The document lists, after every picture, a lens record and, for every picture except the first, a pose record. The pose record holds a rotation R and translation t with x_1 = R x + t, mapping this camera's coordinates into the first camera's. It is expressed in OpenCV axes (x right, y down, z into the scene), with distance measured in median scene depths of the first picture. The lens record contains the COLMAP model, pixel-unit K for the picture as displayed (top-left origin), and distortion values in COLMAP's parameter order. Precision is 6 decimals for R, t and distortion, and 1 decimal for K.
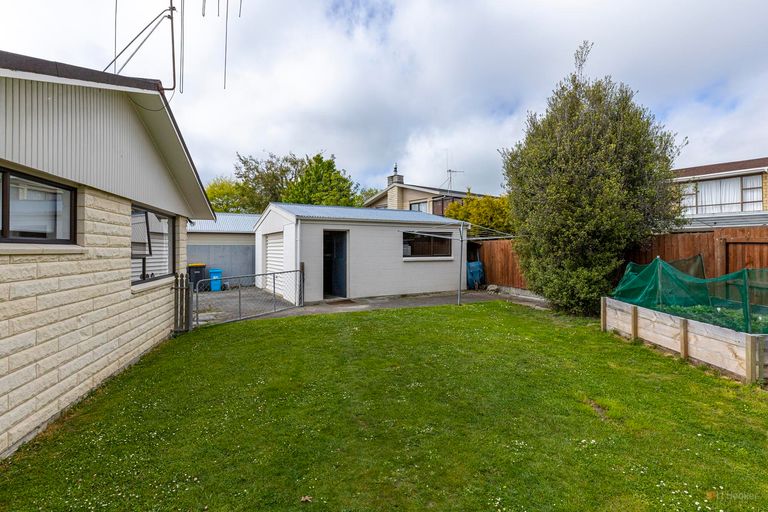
lens RADIAL K [[369.7, 0, 381.9], [0, 369.7, 251.1], [0, 0, 1]] dist [-0.001532, -0.000263]
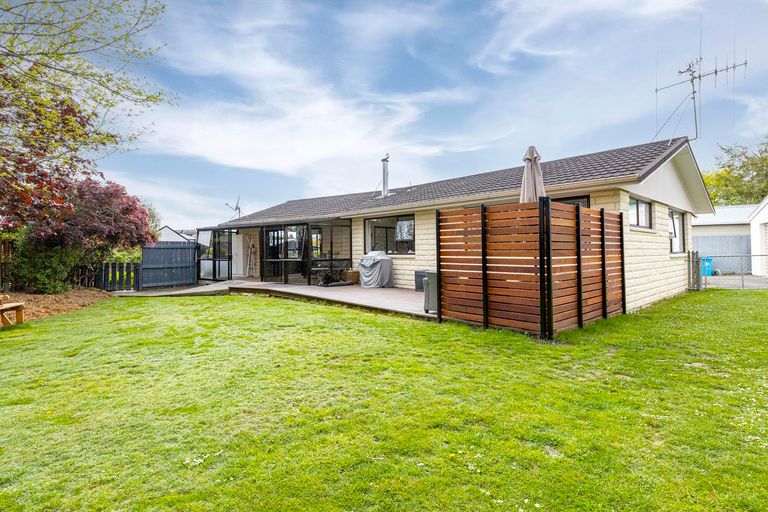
lens RADIAL K [[370.6, 0, 383.4], [0, 370.6, 242.2], [0, 0, 1]] dist [-0.004244, -0.000485]
pose [[0.459781, -0.024689, -0.887689, 0.175260], [0.000846, 0.999625, -0.027364, 0.056340], [0.888032, 0.011830, 0.459630, -0.675534]]
